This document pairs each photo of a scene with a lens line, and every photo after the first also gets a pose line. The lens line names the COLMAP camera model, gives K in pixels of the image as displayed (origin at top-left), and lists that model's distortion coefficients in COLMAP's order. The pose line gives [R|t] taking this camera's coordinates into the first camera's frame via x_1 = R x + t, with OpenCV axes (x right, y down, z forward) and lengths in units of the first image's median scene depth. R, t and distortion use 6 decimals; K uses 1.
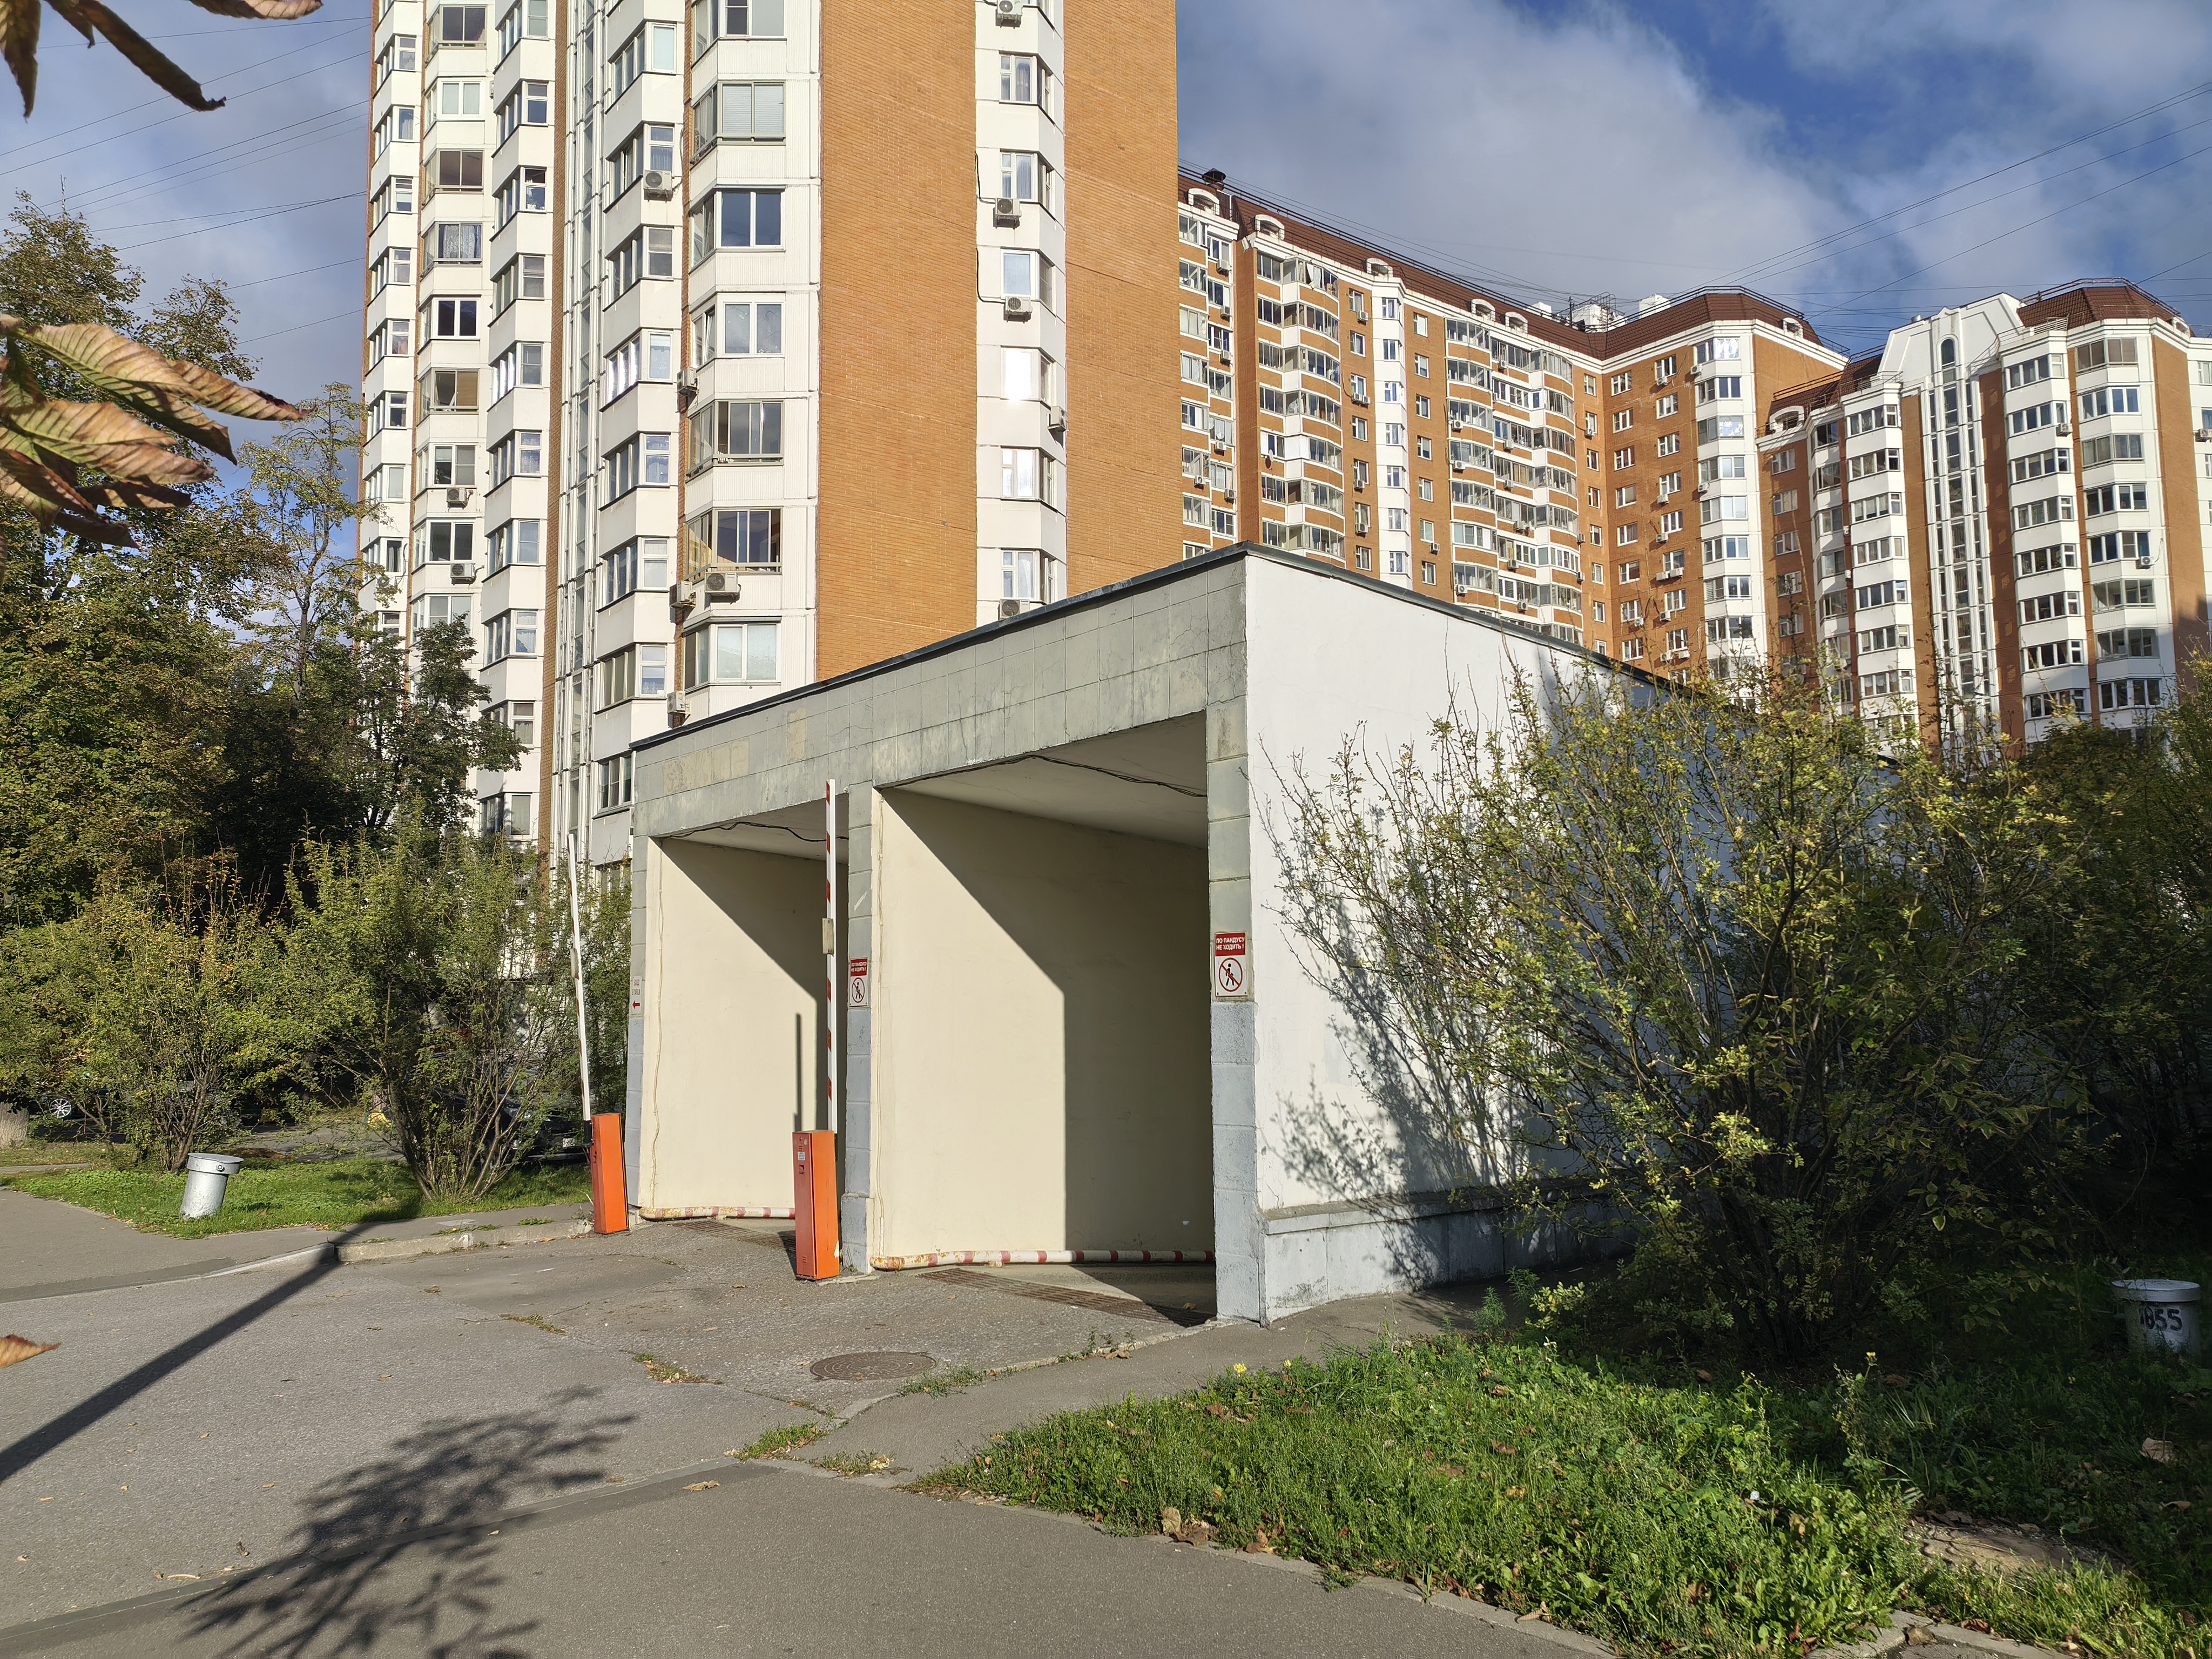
lens RADIAL K [[1689.0, 0, 1110.2], [0, 1689.0, 823.0], [0, 0, 1]] dist [0.018653, 0.009371]
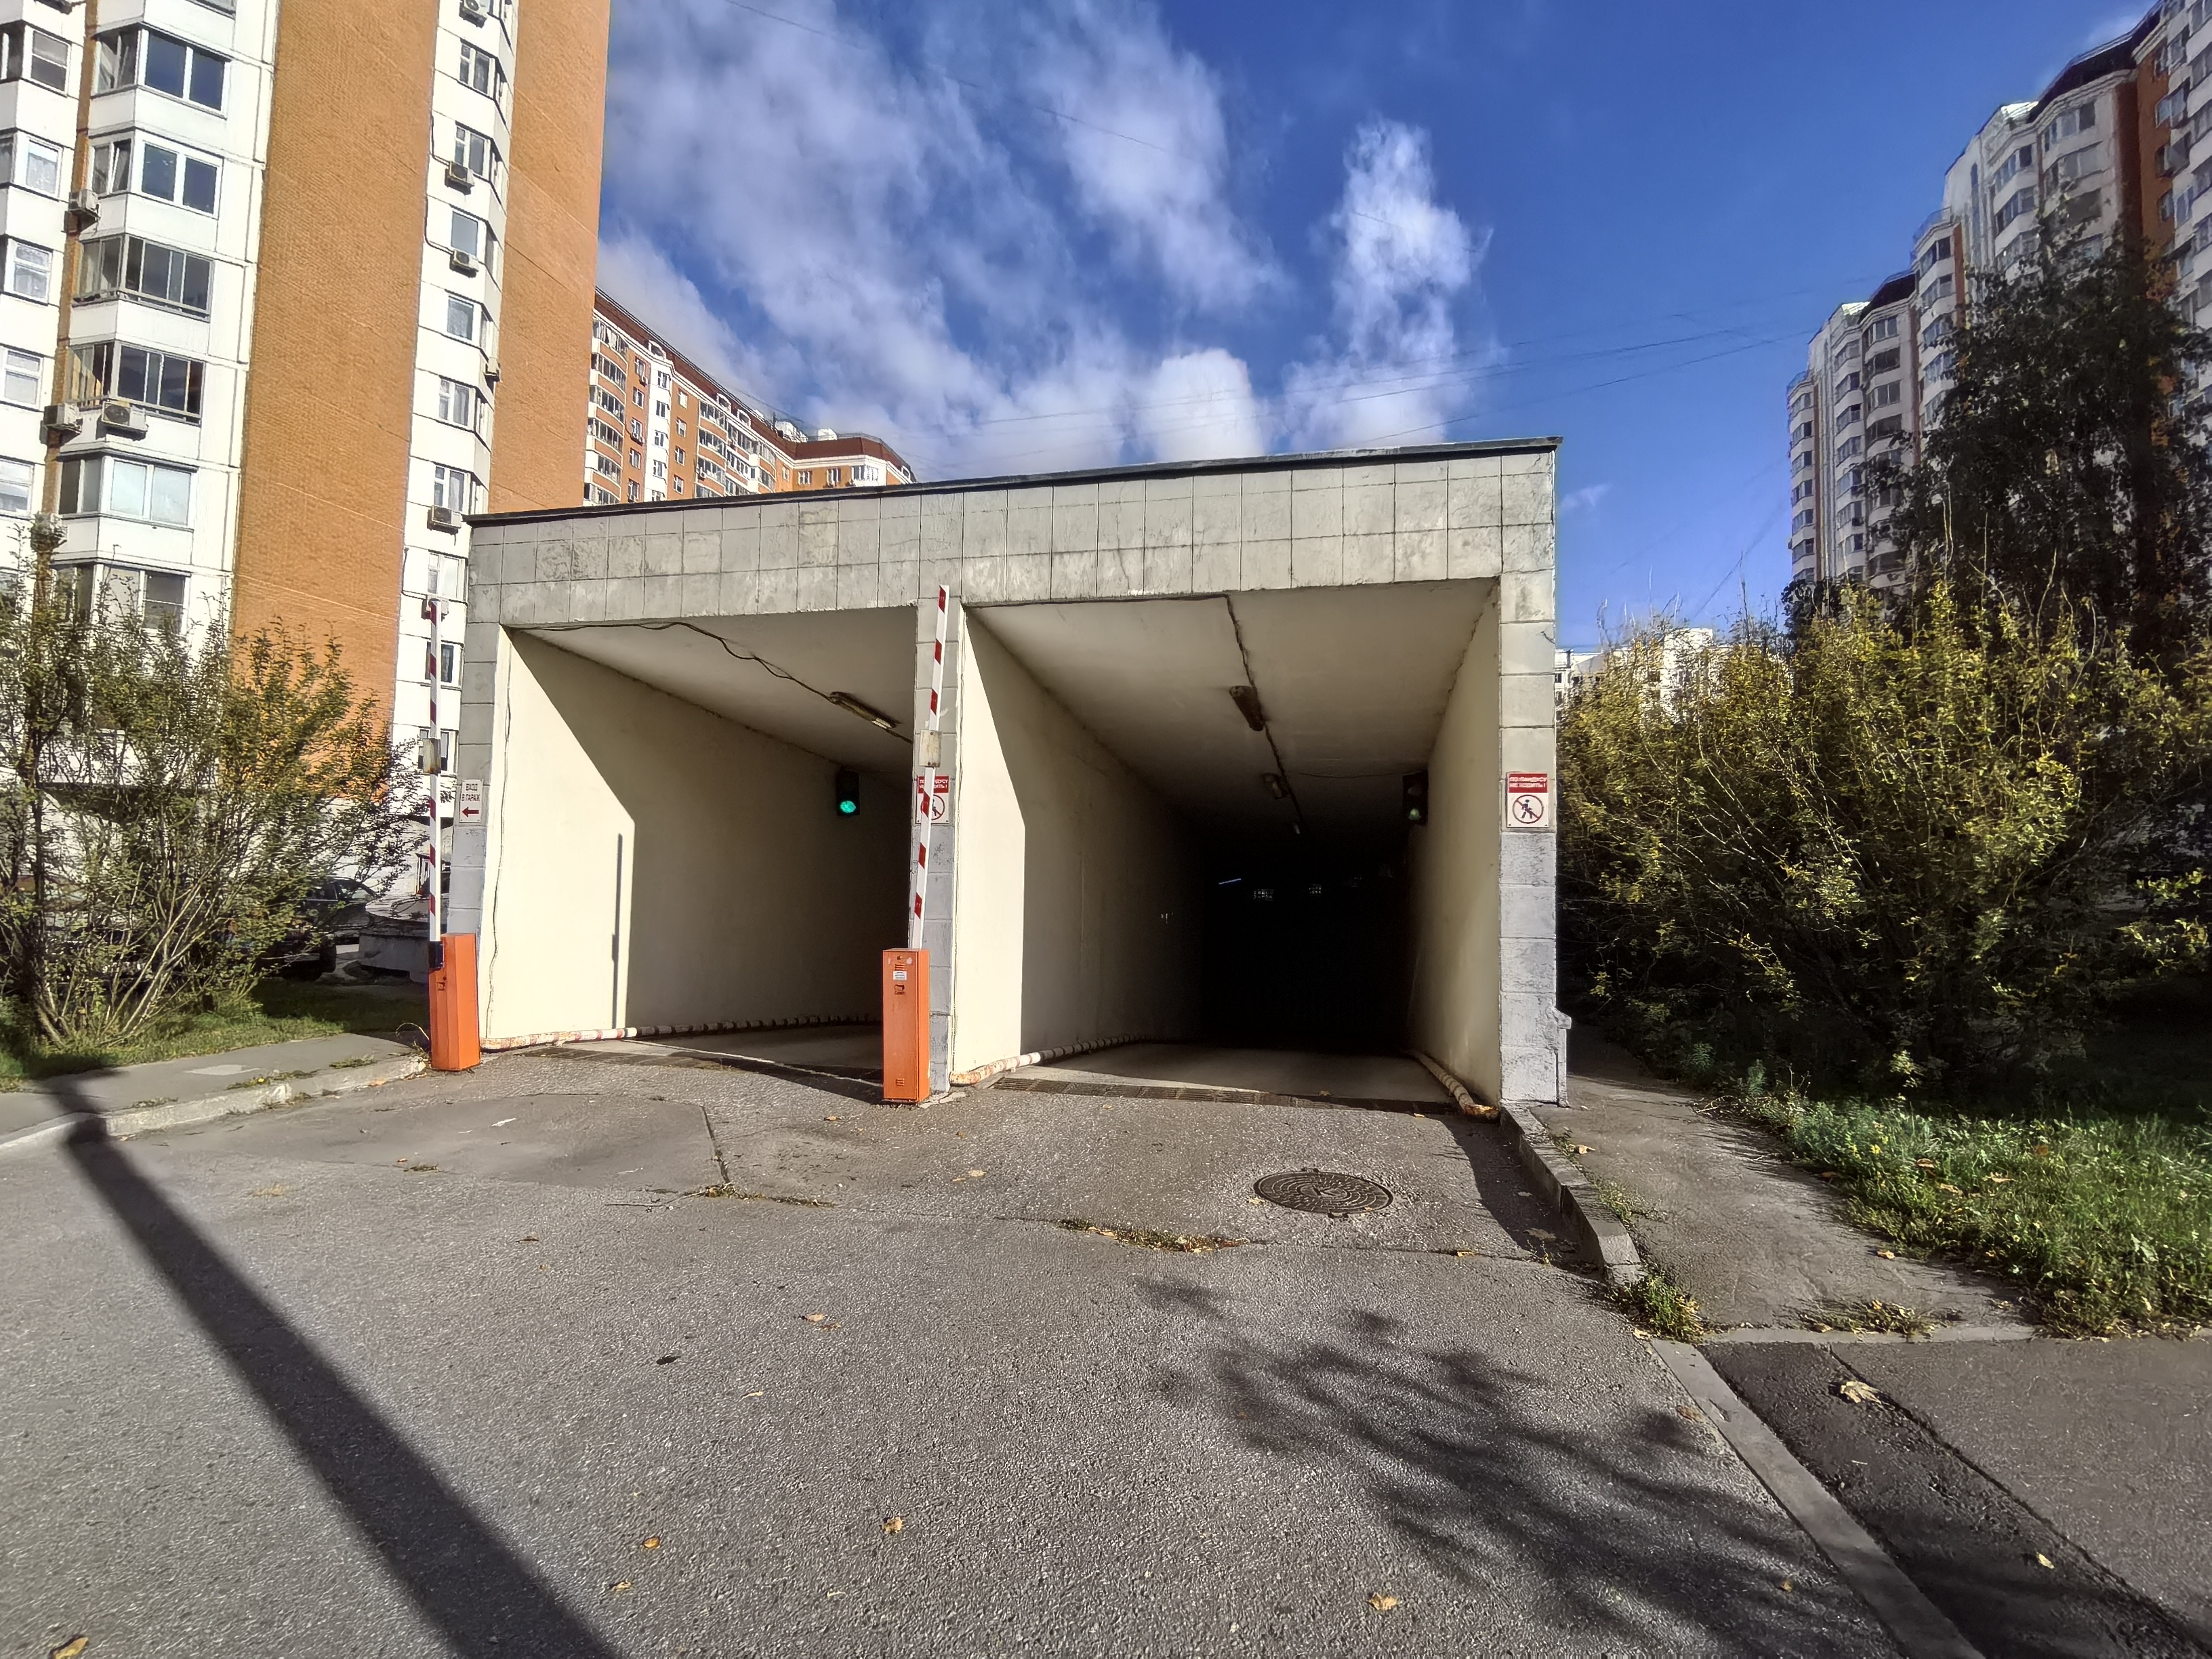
lens RADIAL K [[1027.1, 0, 1113.1], [0, 1027.1, 828.2], [0, 0, 1]] dist [-0.003740, -0.002662]
pose [[0.782144, 0.062962, 0.619909, -0.120899], [-0.101948, 0.994406, 0.027629, 0.023301], [-0.614701, -0.084808, 0.784187, 0.129630]]
